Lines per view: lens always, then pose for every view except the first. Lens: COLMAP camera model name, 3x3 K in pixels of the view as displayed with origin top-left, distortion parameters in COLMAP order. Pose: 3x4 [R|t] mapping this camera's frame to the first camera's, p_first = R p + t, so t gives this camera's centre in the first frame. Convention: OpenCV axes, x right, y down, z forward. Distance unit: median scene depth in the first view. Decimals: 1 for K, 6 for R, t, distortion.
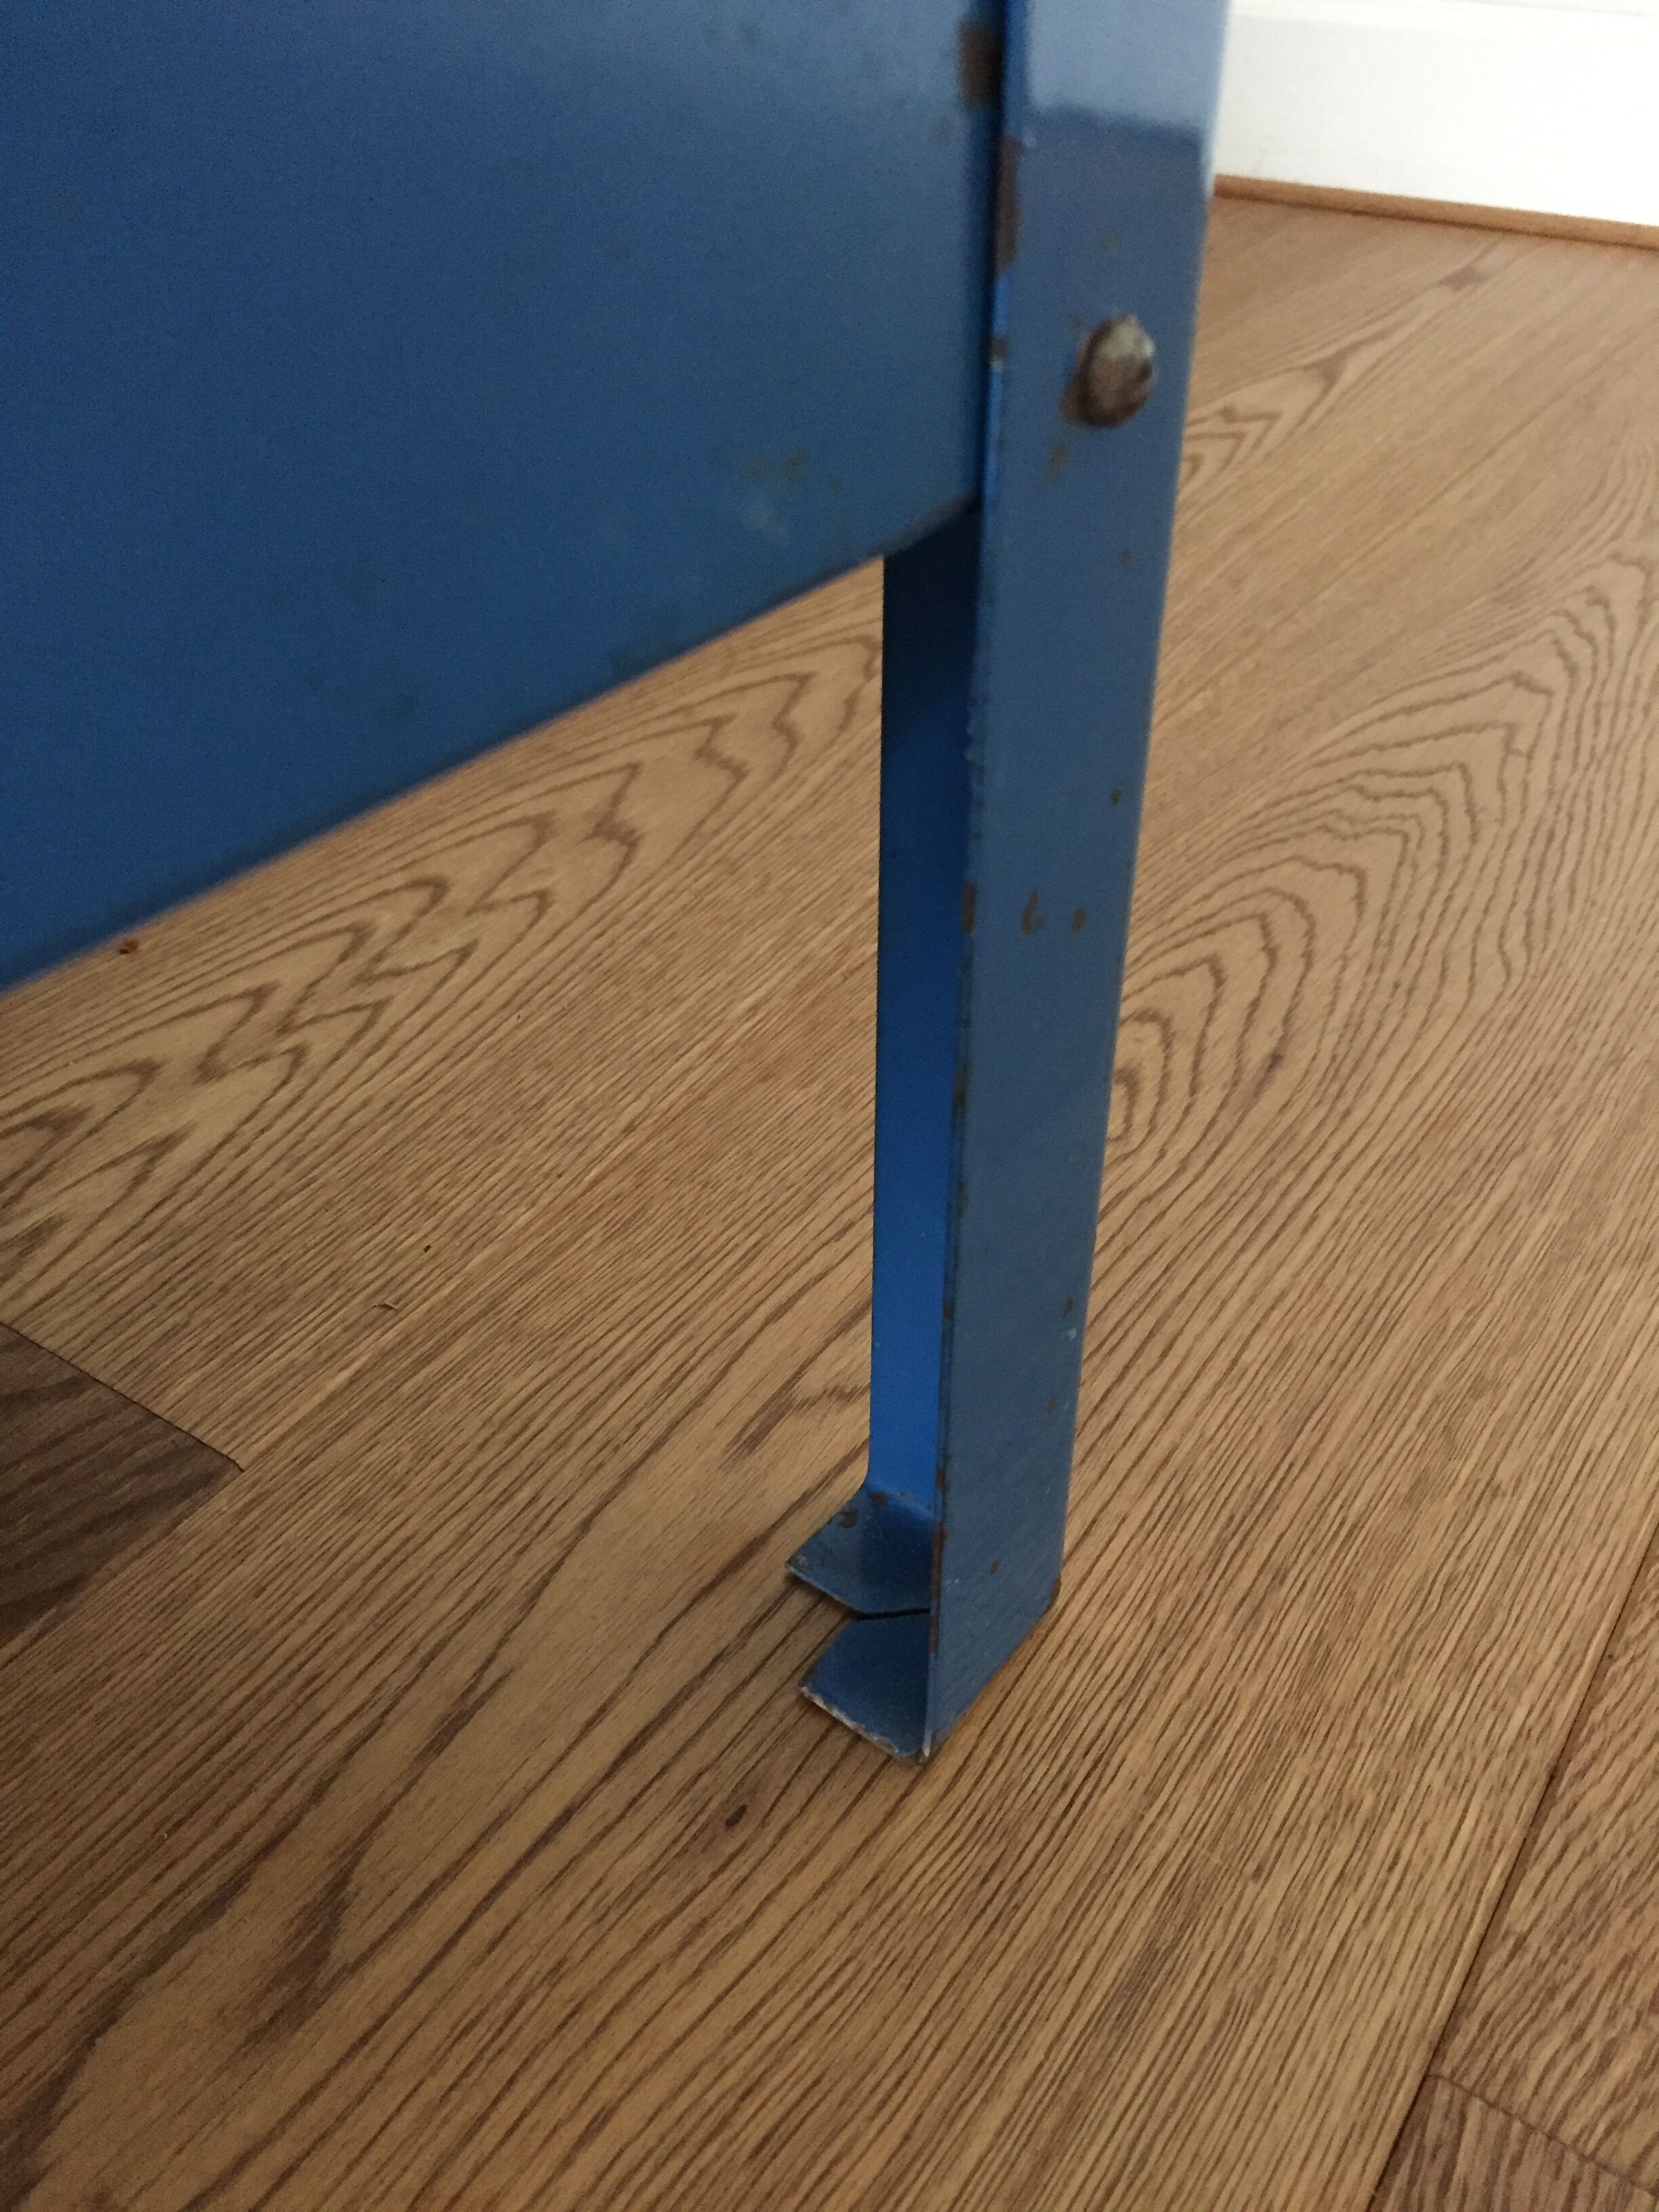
lens RADIAL K [[1900.9, 0, 831.7], [0, 1900.9, 1107.3], [0, 0, 1]] dist [0.078686, -0.113285]
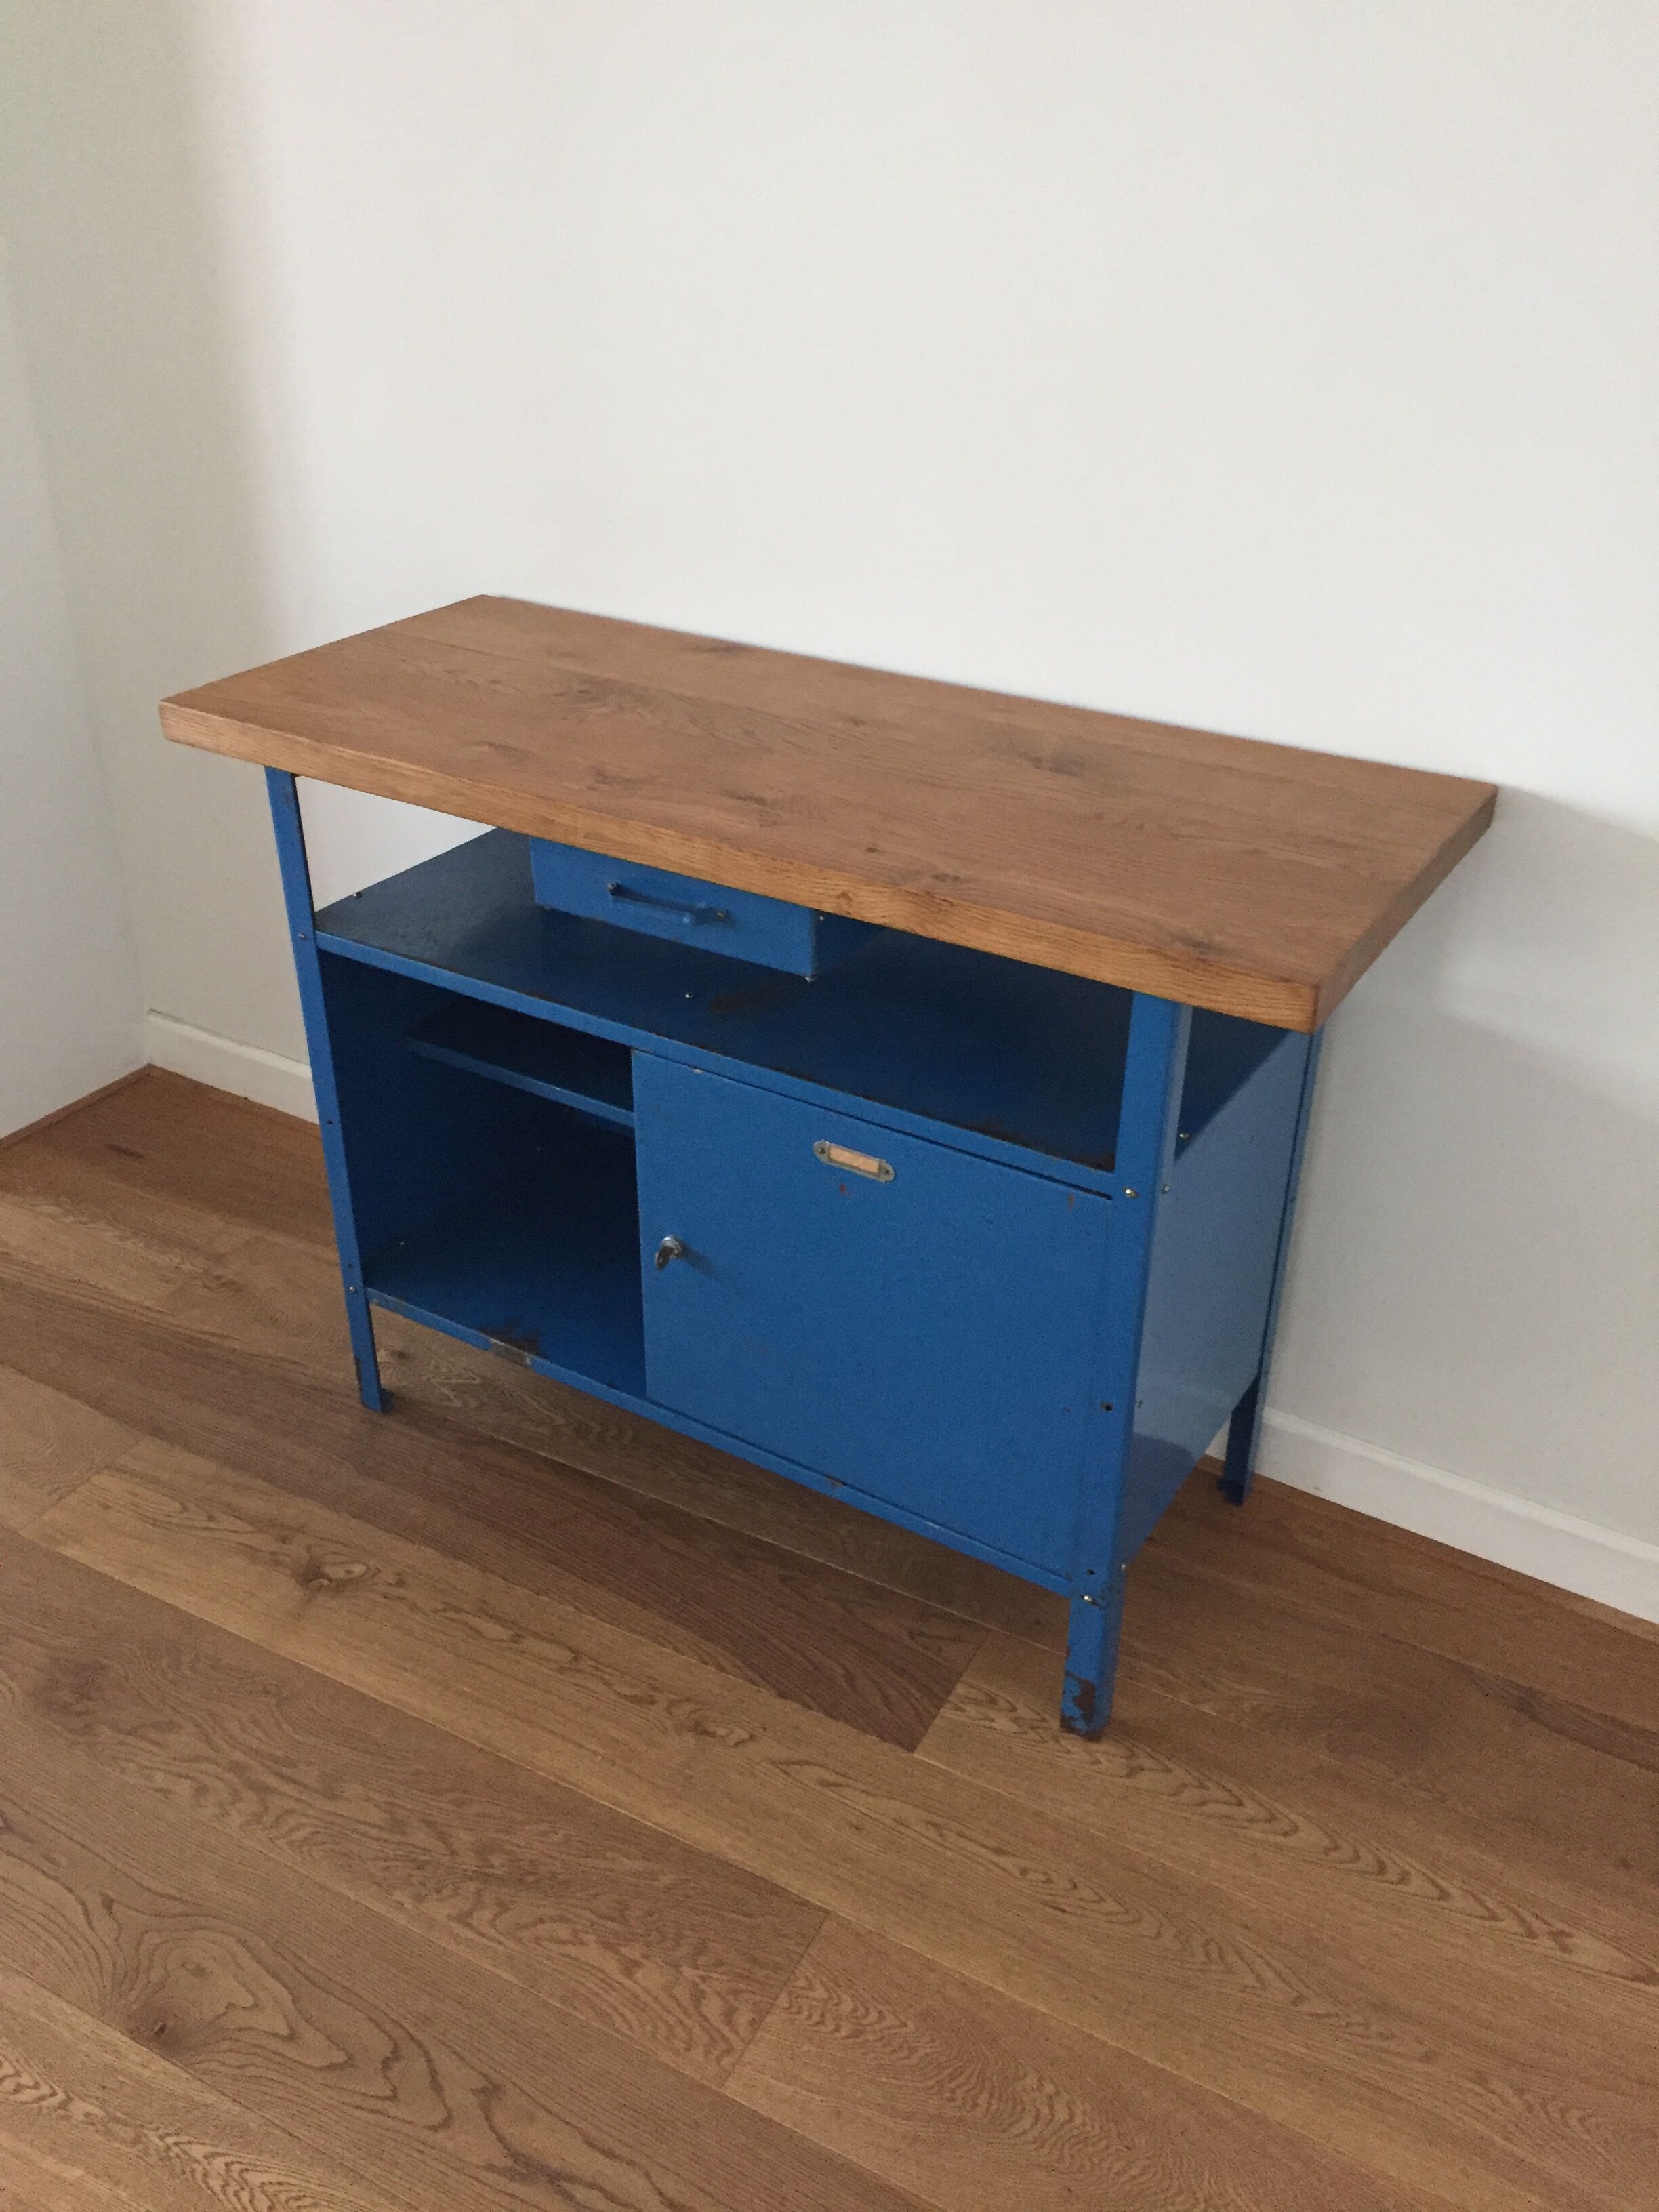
lens RADIAL K [[1900.9, 0, 835.2], [0, 1900.9, 1104.7], [0, 0, 1]] dist [0.078686, -0.113285]
pose [[0.101748, 0.497231, -0.861632, 2.867716], [-0.601494, 0.720624, 0.344829, -2.401469], [0.792372, 0.483180, 0.372403, -1.816200]]
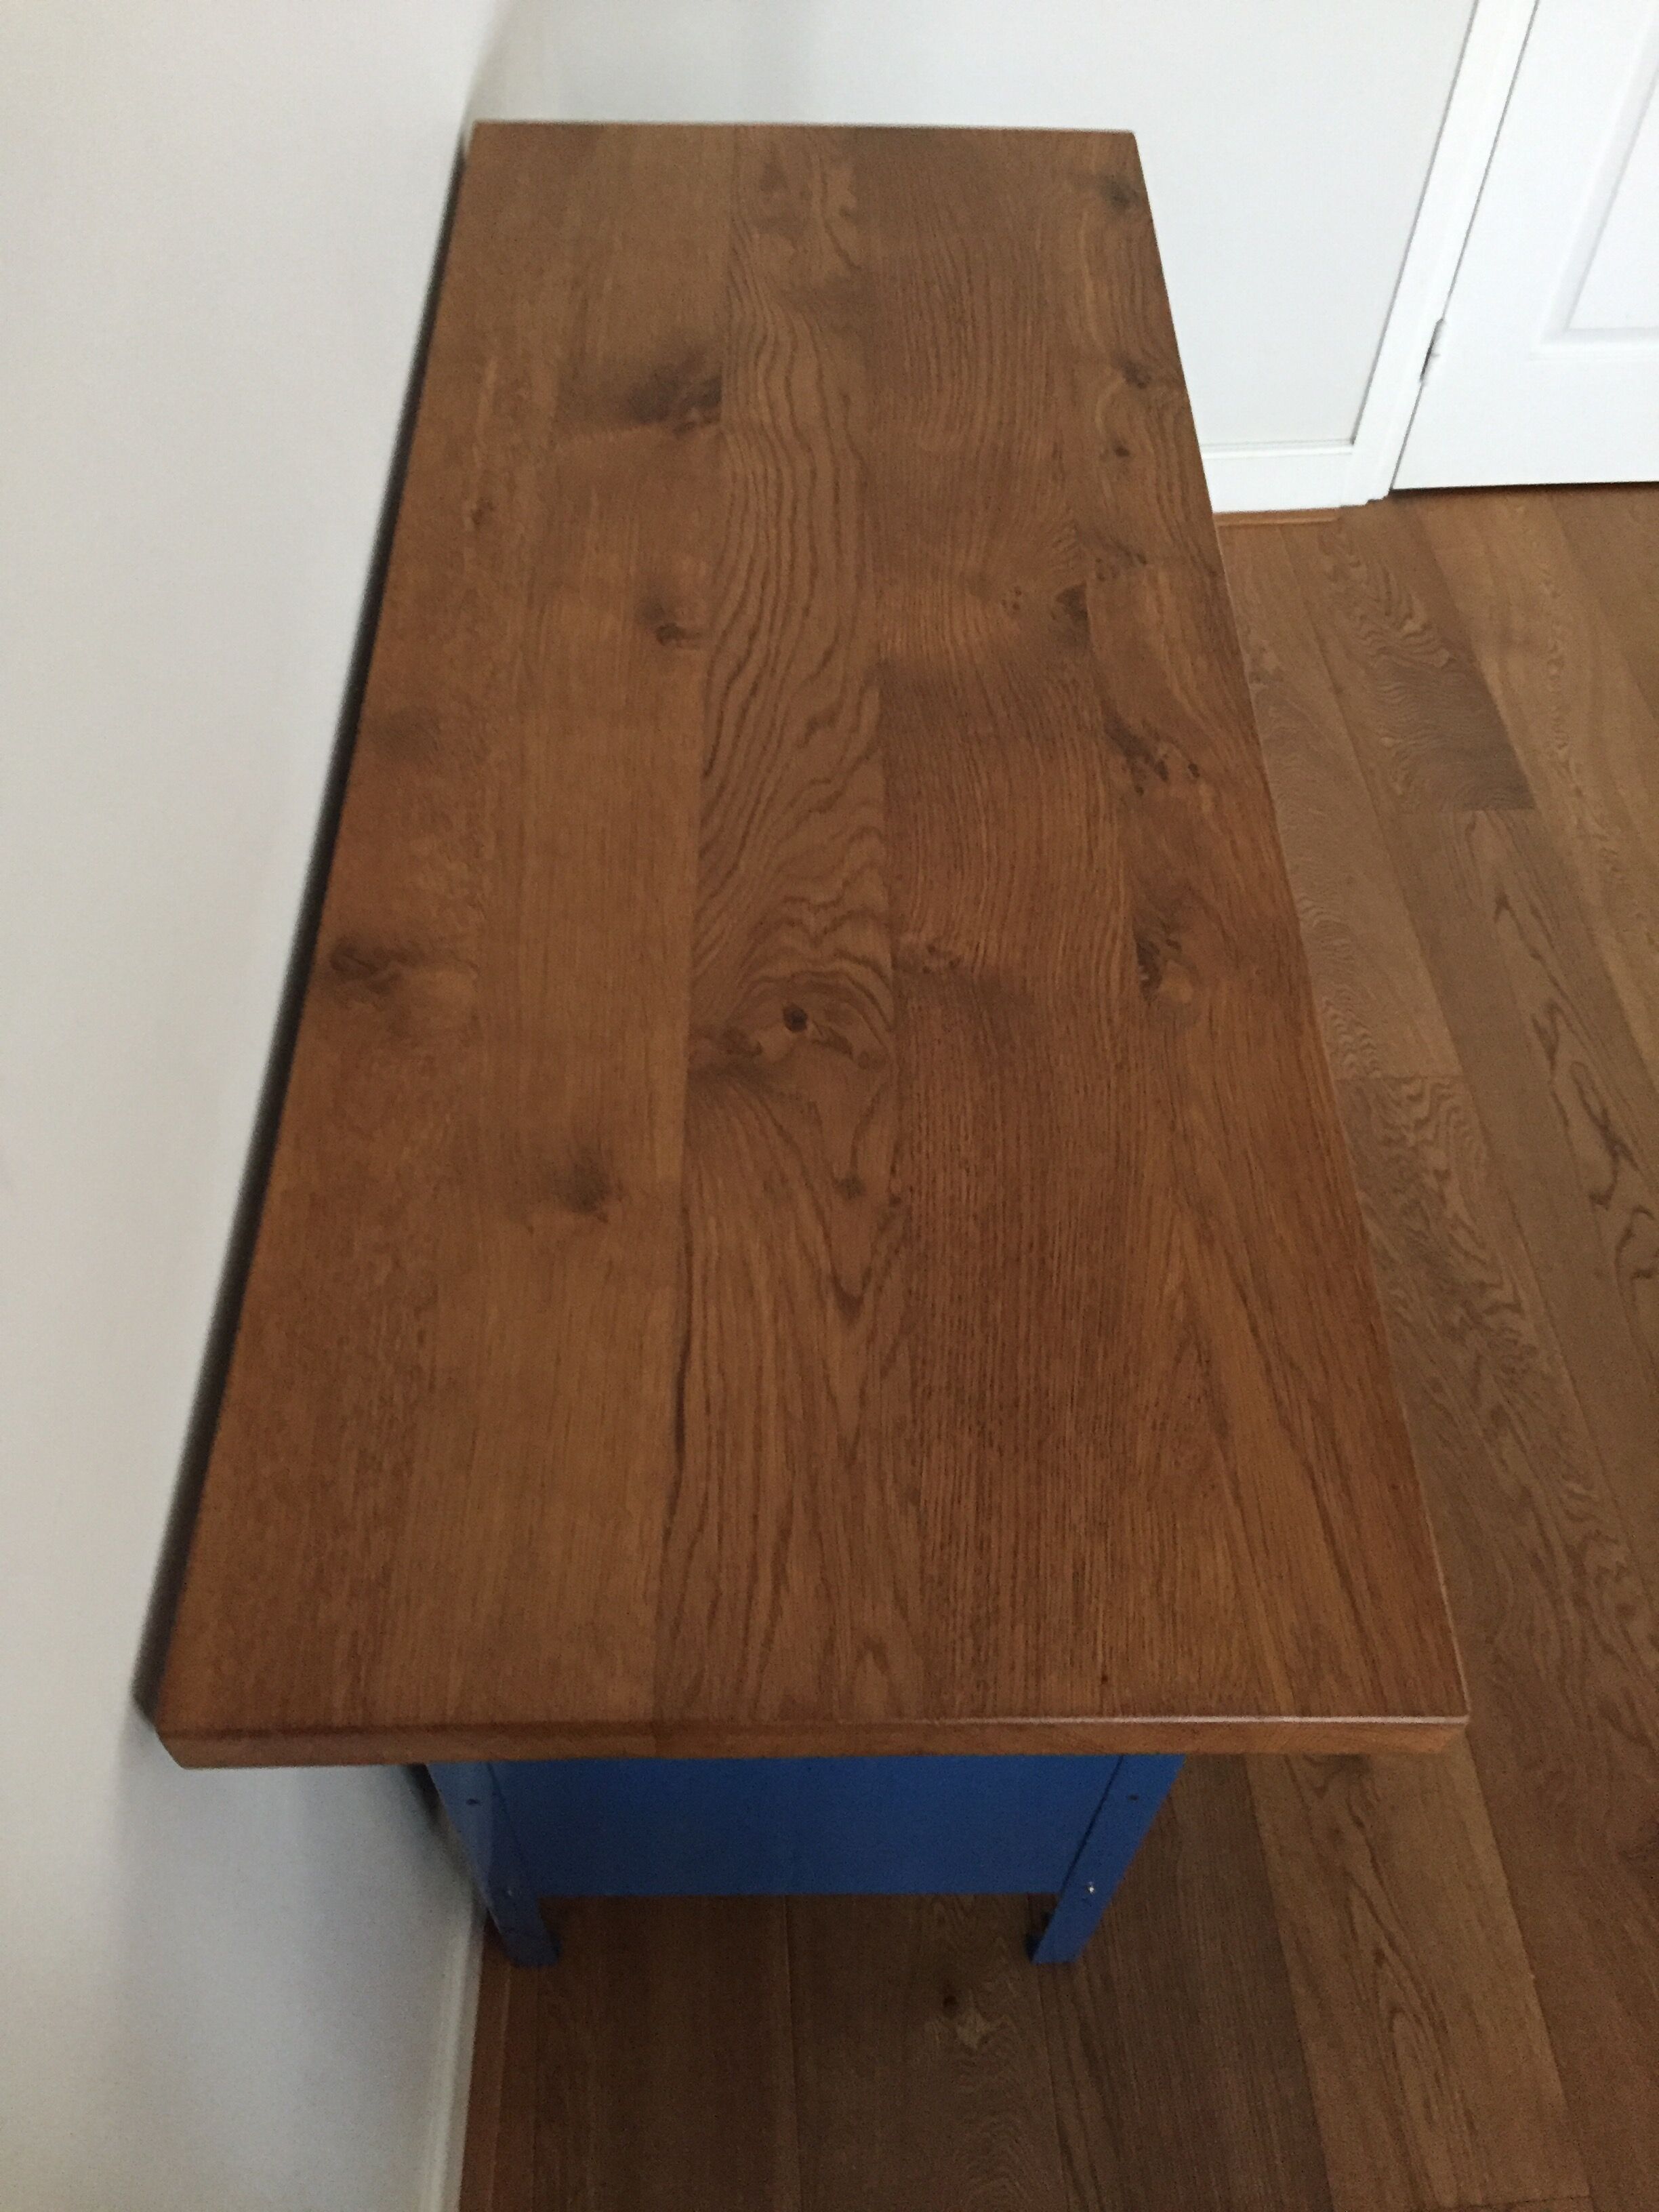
lens RADIAL K [[1900.9, 0, 846.3], [0, 1900.9, 1099.4], [0, 0, 1]] dist [0.078686, -0.113285]
pose [[0.783240, -0.479821, 0.395358, -2.636670], [0.343736, 0.864081, 0.367709, -1.854315], [-0.518056, -0.152106, 0.841714, -2.952870]]
